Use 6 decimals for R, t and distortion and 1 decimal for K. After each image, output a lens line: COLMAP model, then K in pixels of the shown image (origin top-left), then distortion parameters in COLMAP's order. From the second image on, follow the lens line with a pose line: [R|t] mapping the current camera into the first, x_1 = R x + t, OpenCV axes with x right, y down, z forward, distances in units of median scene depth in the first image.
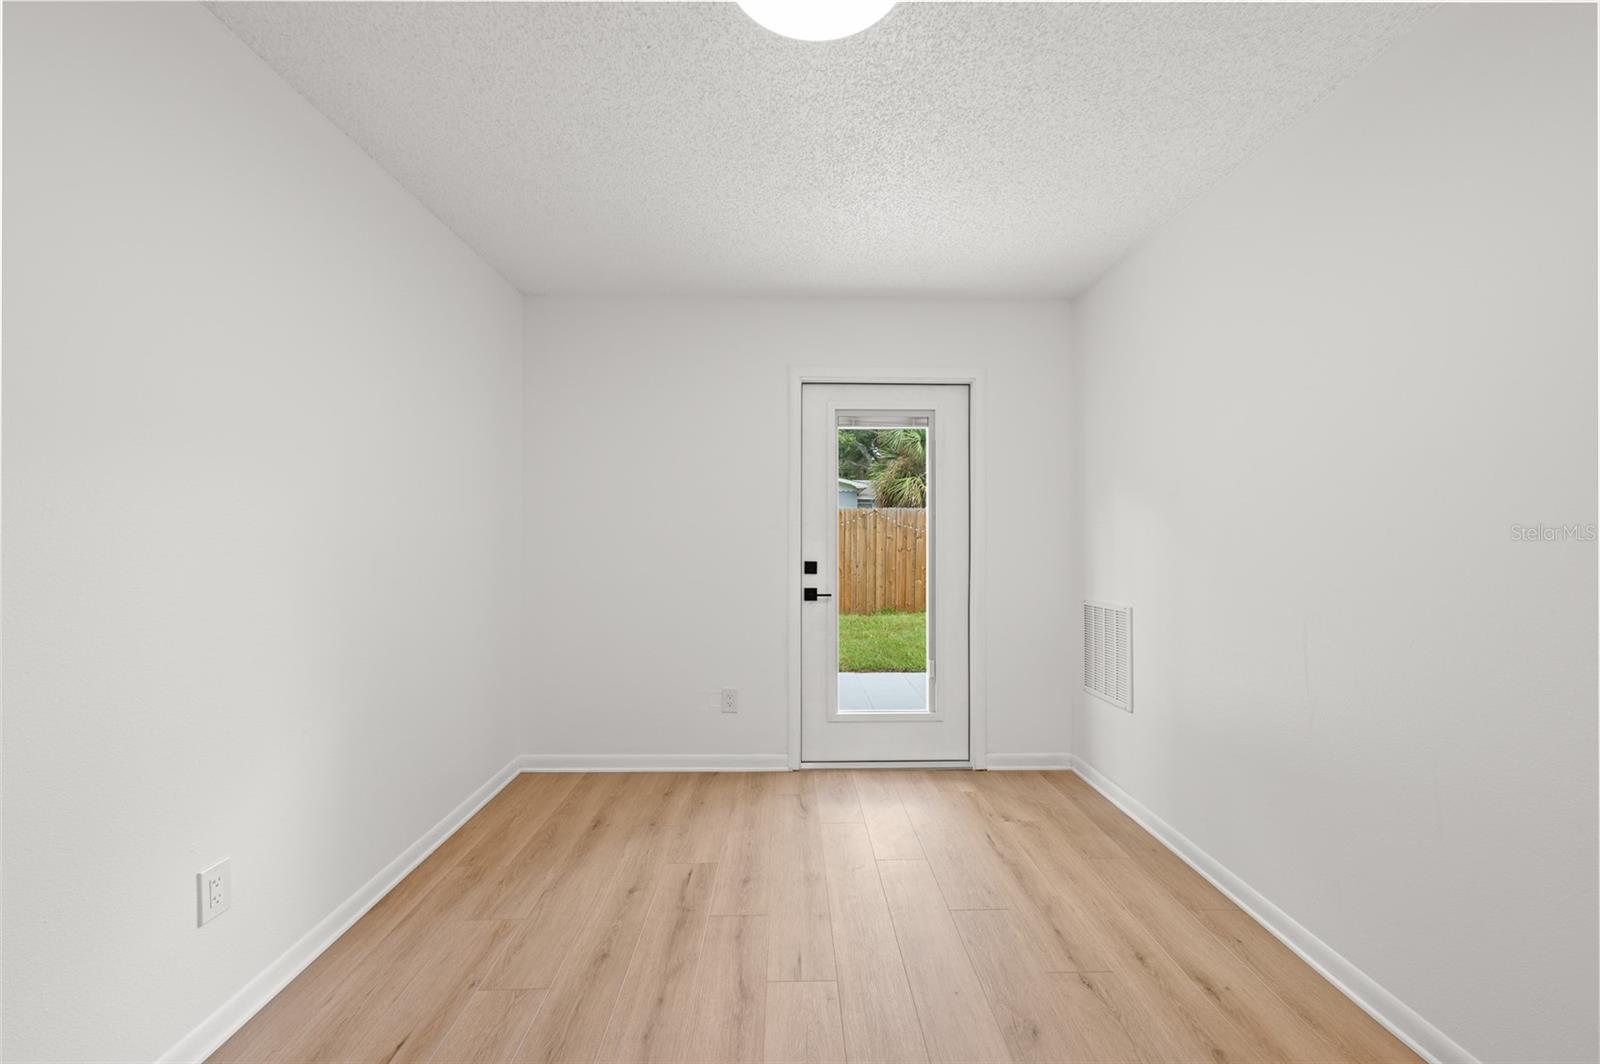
lens RADIAL K [[635.1, 0, 802.4], [0, 635.1, 529.1], [0, 0, 1]] dist [-0.000326, -0.000177]
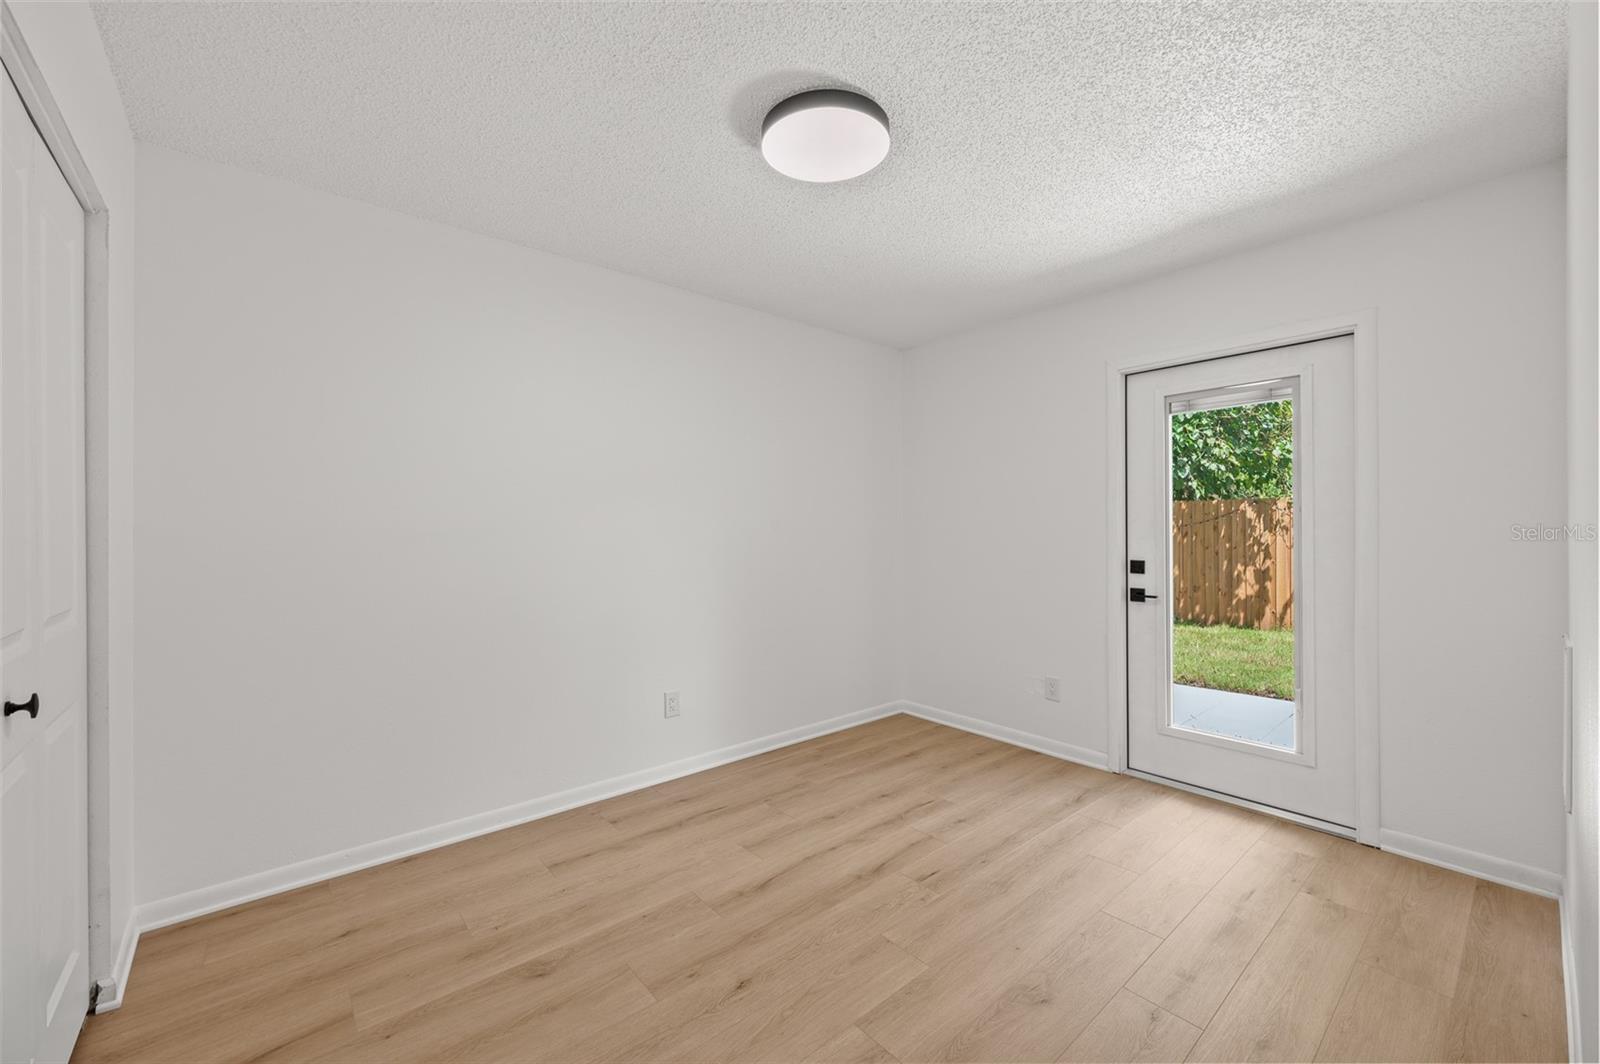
lens RADIAL K [[636.3, 0, 800.0], [0, 636.3, 532.0], [0, 0, 1]] dist [0.013447, -0.000031]
pose [[0.628713, -0.003856, -0.777628, 0.460080], [0.012867, 0.999902, 0.005444, -0.003753], [0.777531, -0.013428, 0.628701, 0.004832]]
